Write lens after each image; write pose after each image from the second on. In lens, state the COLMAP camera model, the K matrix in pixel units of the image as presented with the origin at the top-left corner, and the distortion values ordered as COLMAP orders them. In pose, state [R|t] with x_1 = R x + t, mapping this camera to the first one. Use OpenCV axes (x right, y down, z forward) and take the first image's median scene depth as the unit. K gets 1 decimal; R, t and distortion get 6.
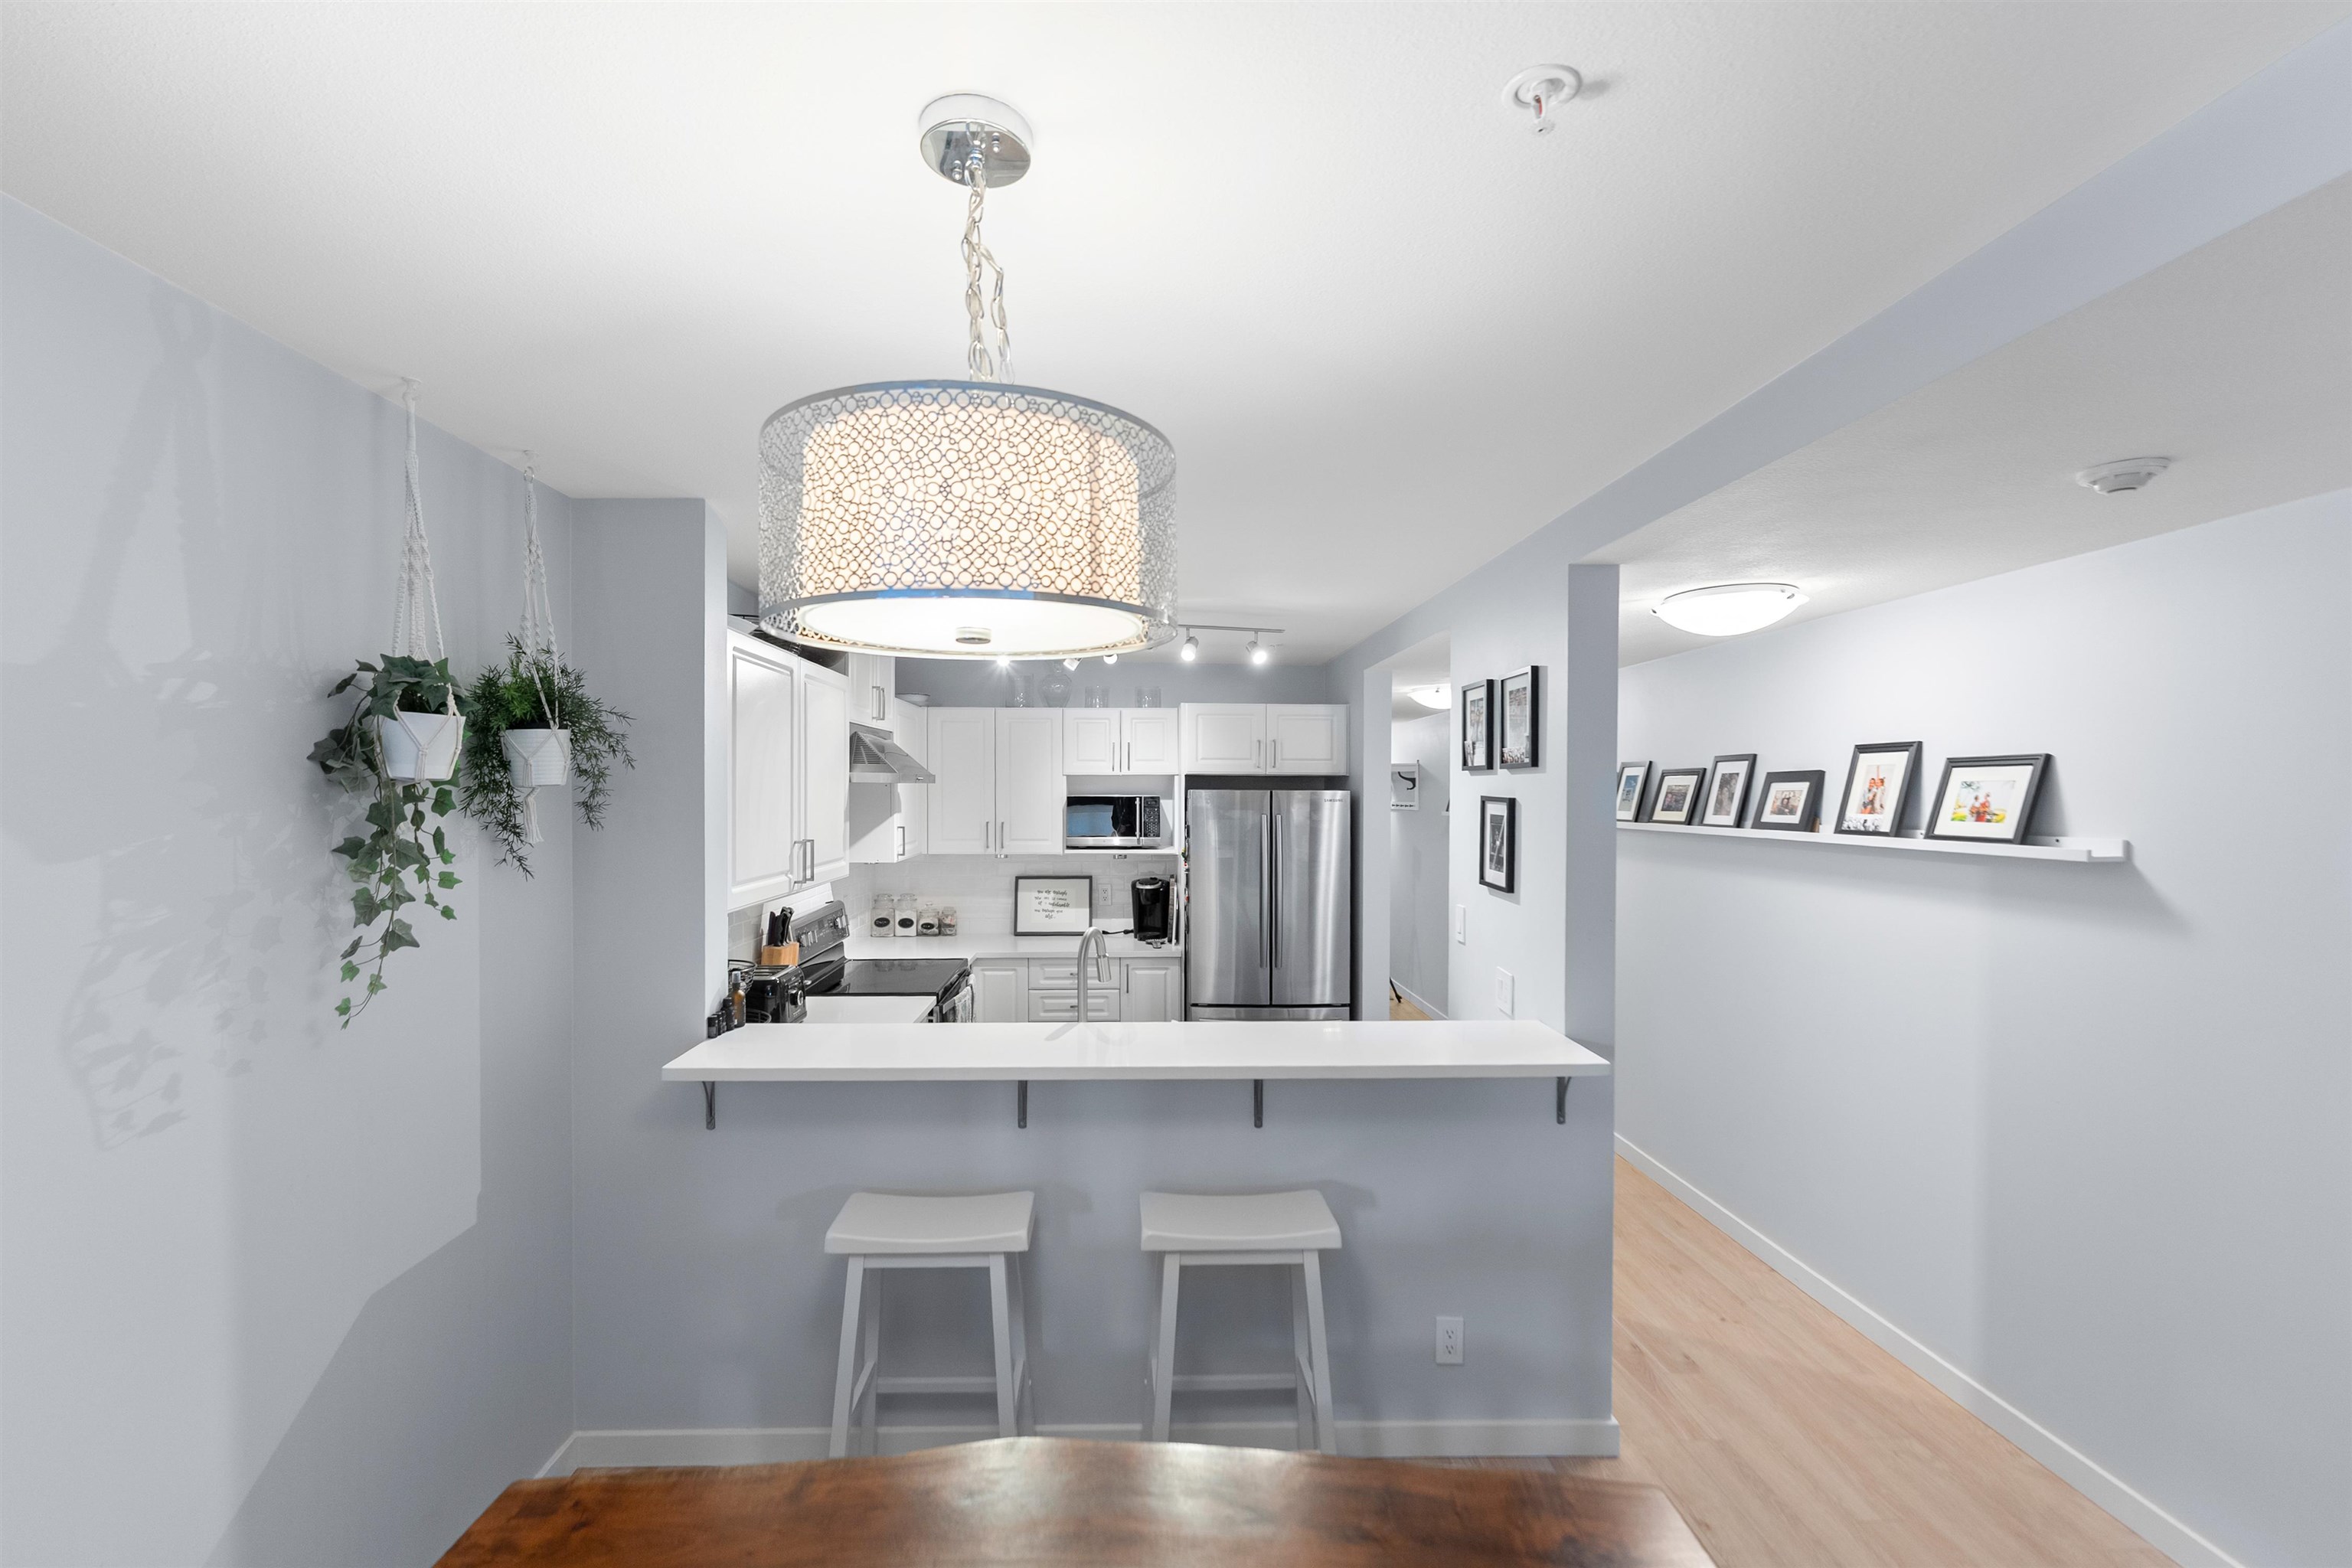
lens RADIAL K [[990.0, 0, 1141.9], [0, 990.0, 804.7], [0, 0, 1]] dist [0.001074, -0.000176]
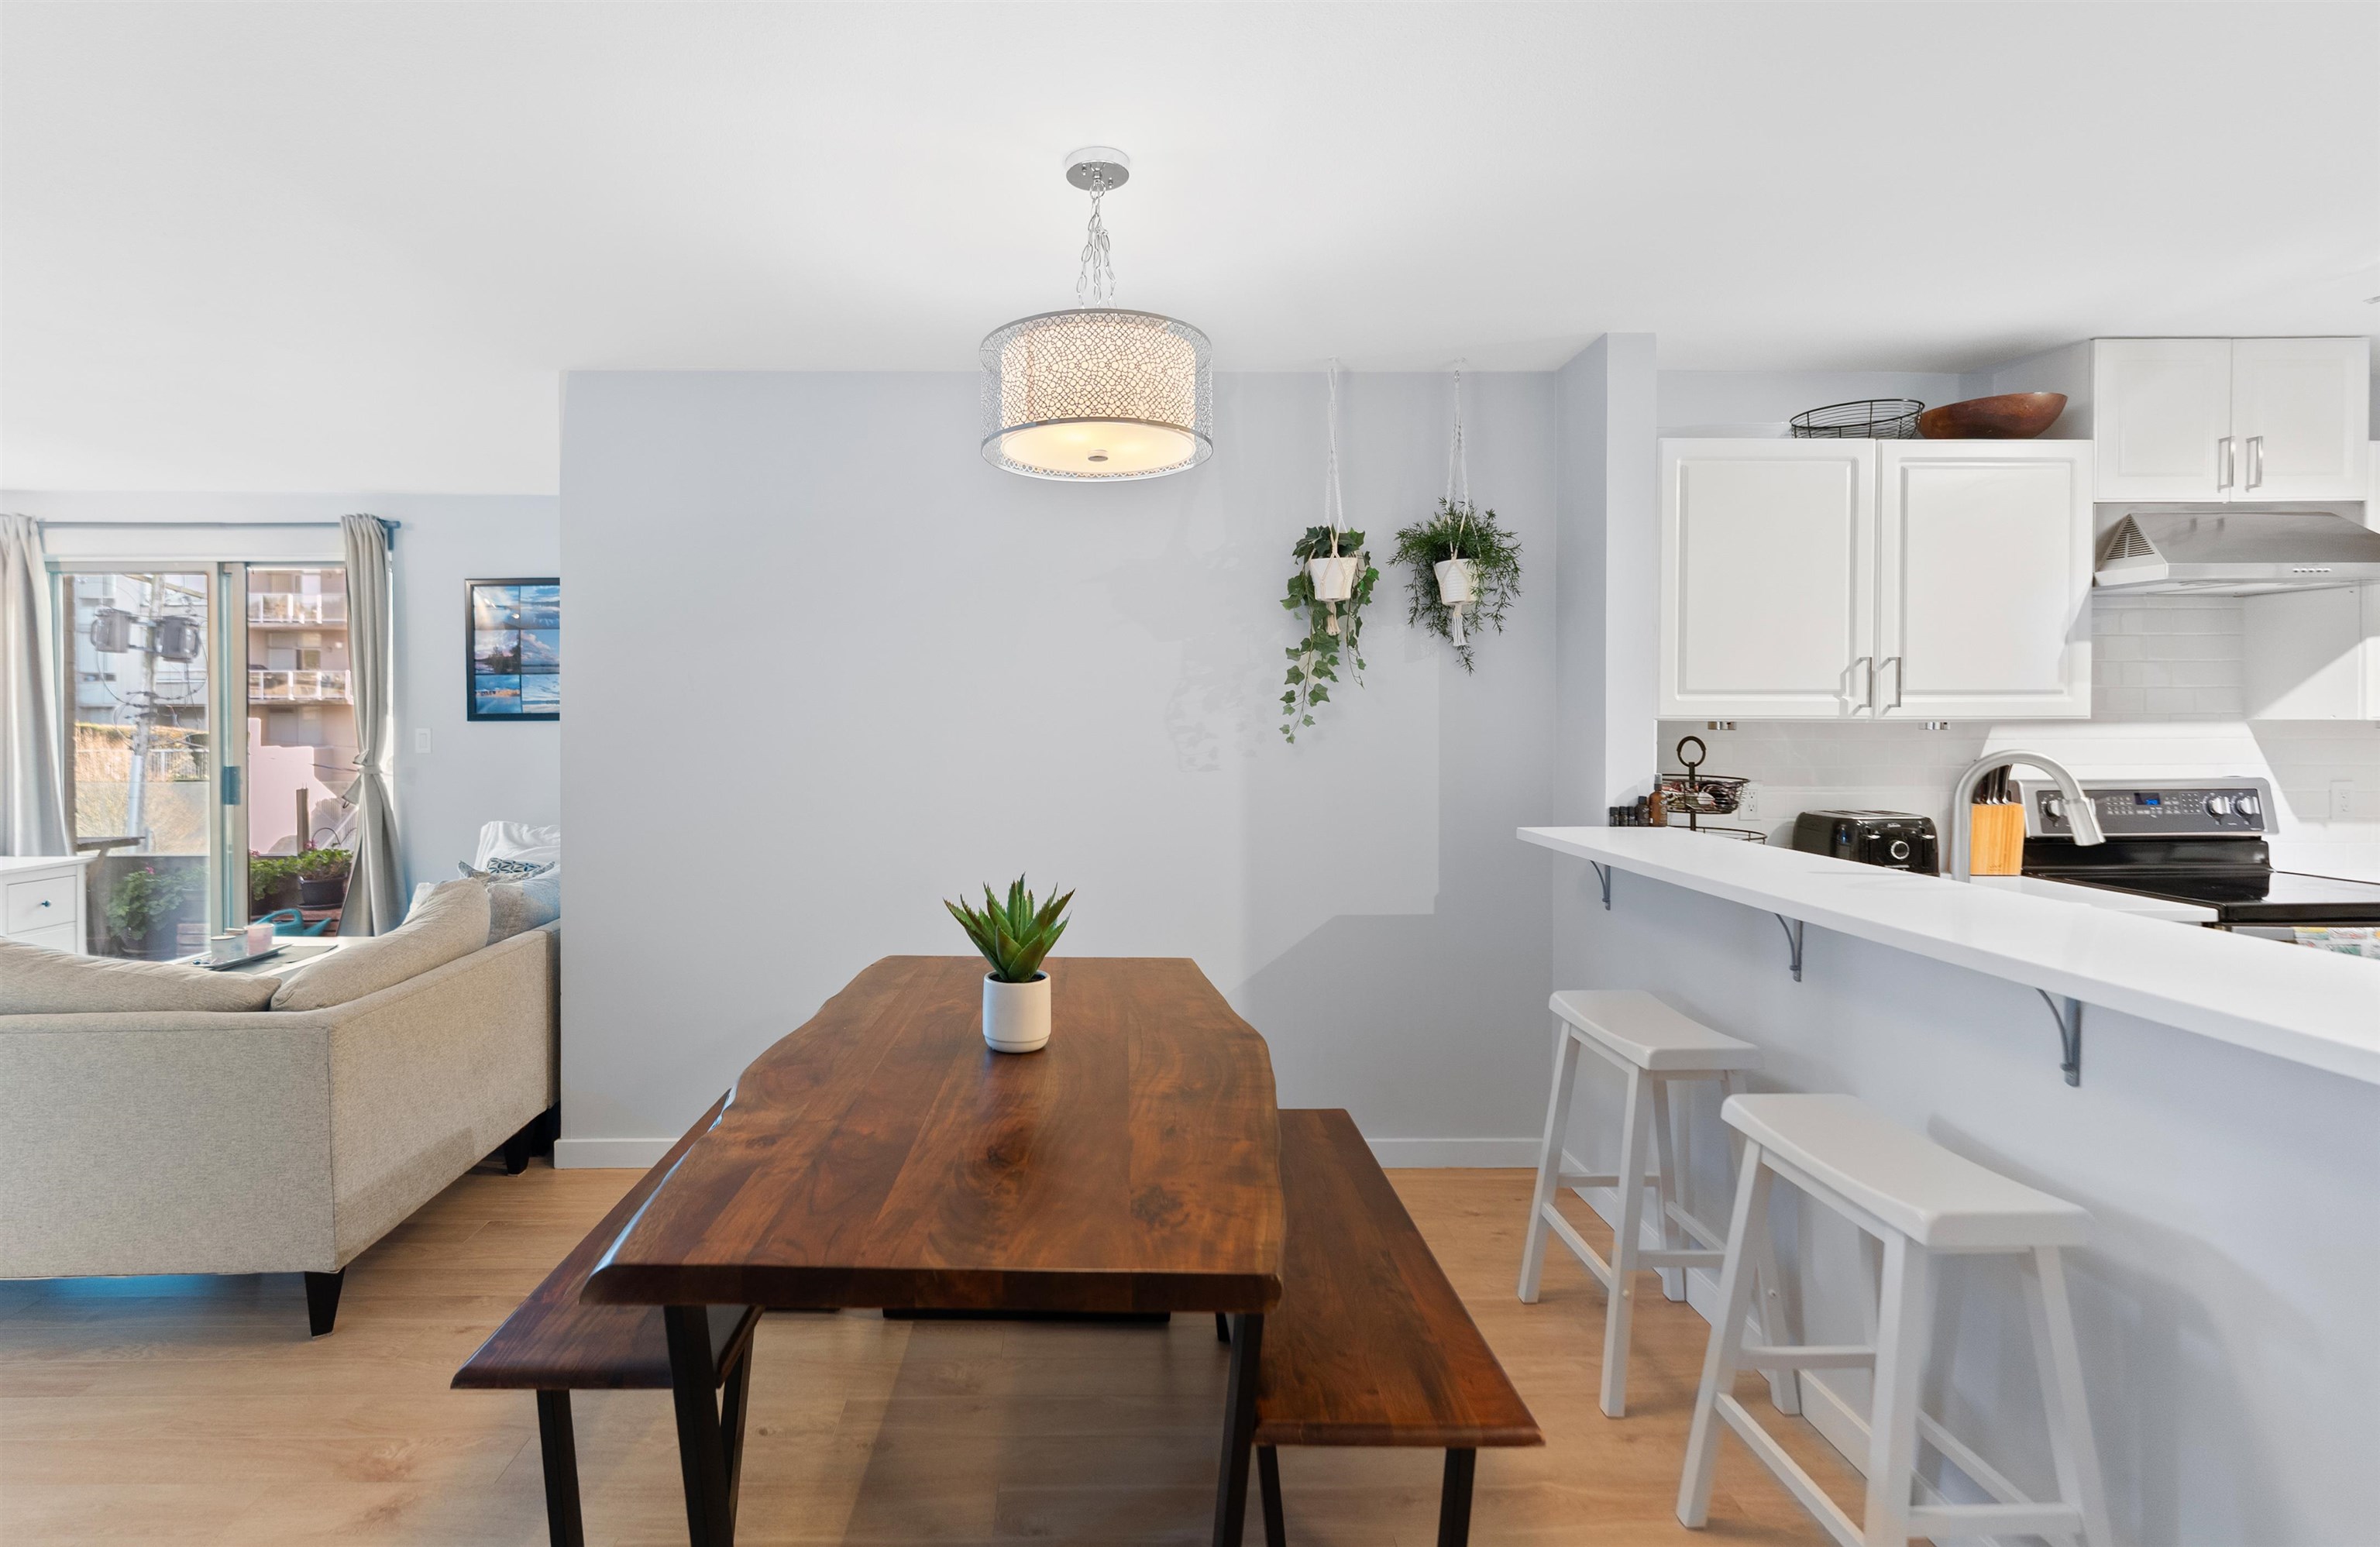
lens RADIAL K [[1057.2, 0, 1099.3], [0, 1057.2, 726.6], [0, 0, 1]] dist [-0.001646, -0.000274]
pose [[-0.011238, 0.006865, -0.999913, 0.583734], [-0.012495, 0.999897, 0.007005, 0.100454], [0.999859, 0.012573, -0.011151, 0.362013]]
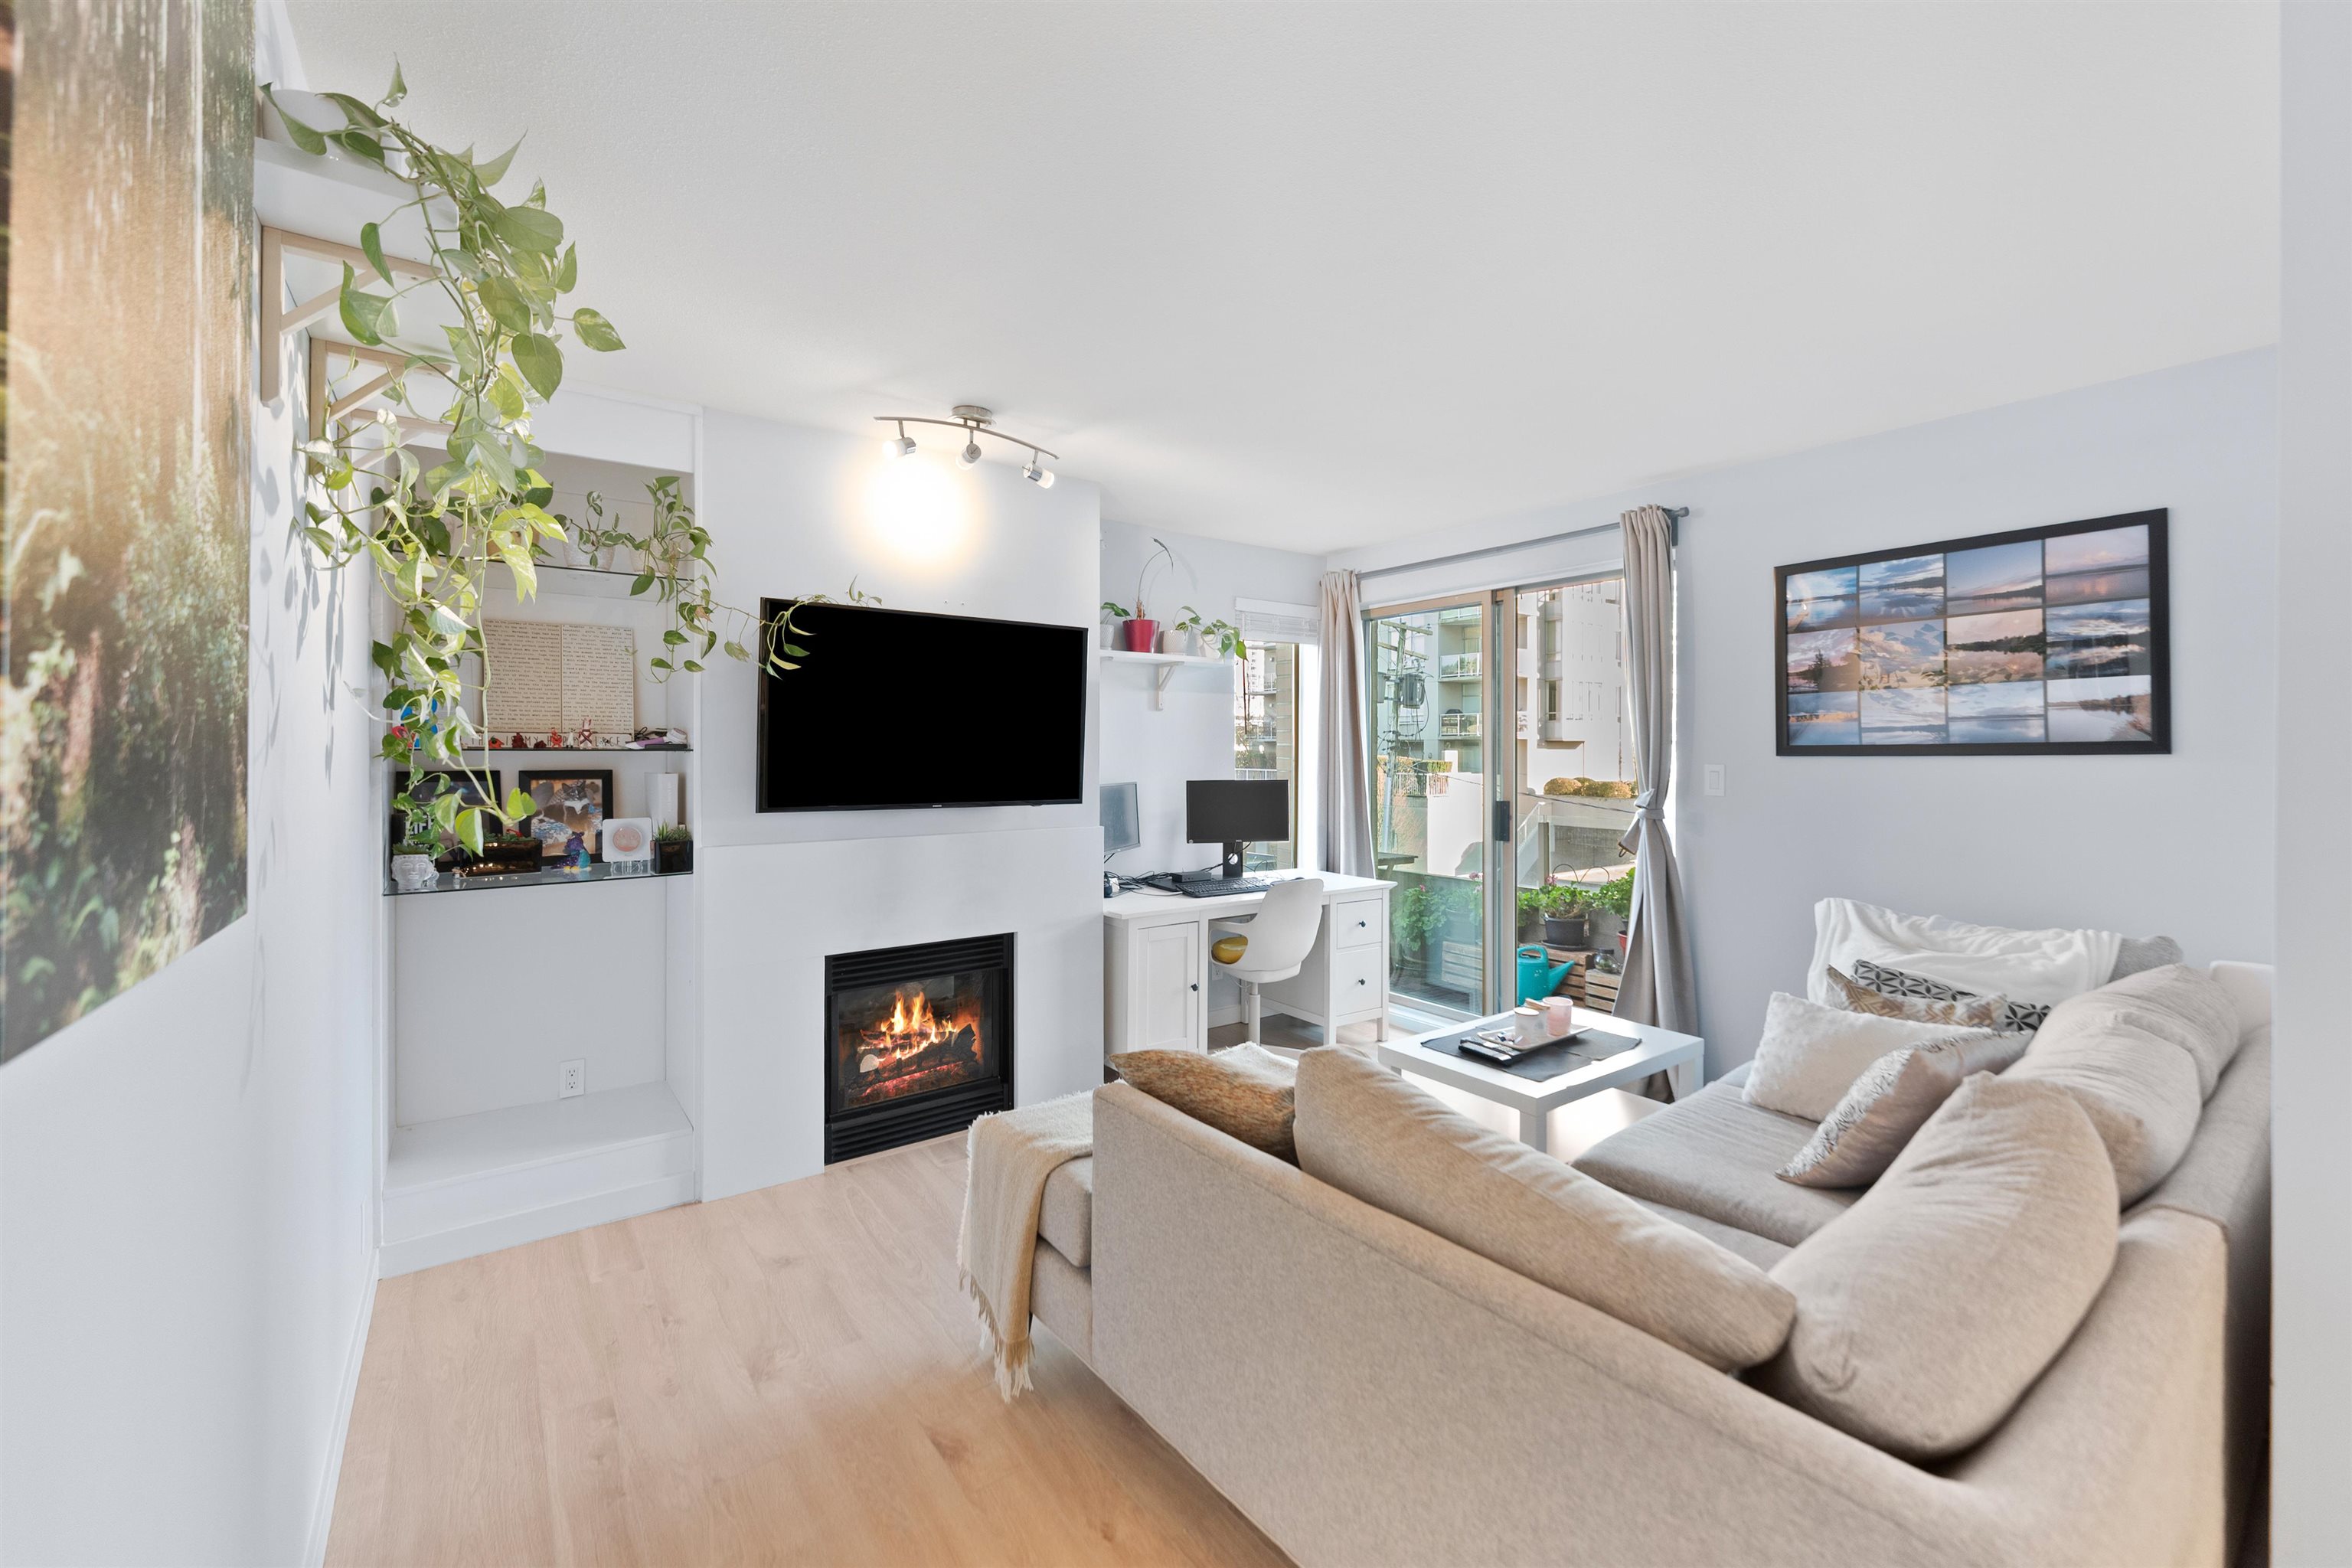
lens RADIAL K [[952.6, 0, 1168.5], [0, 952.6, 749.5], [0, 0, 1]] dist [-0.000350, 0.000025]
pose [[-0.824827, -0.003856, -0.565372, 0.181572], [-0.011276, 0.999890, 0.009632, 0.105708], [0.565273, 0.014319, -0.824780, -0.106882]]
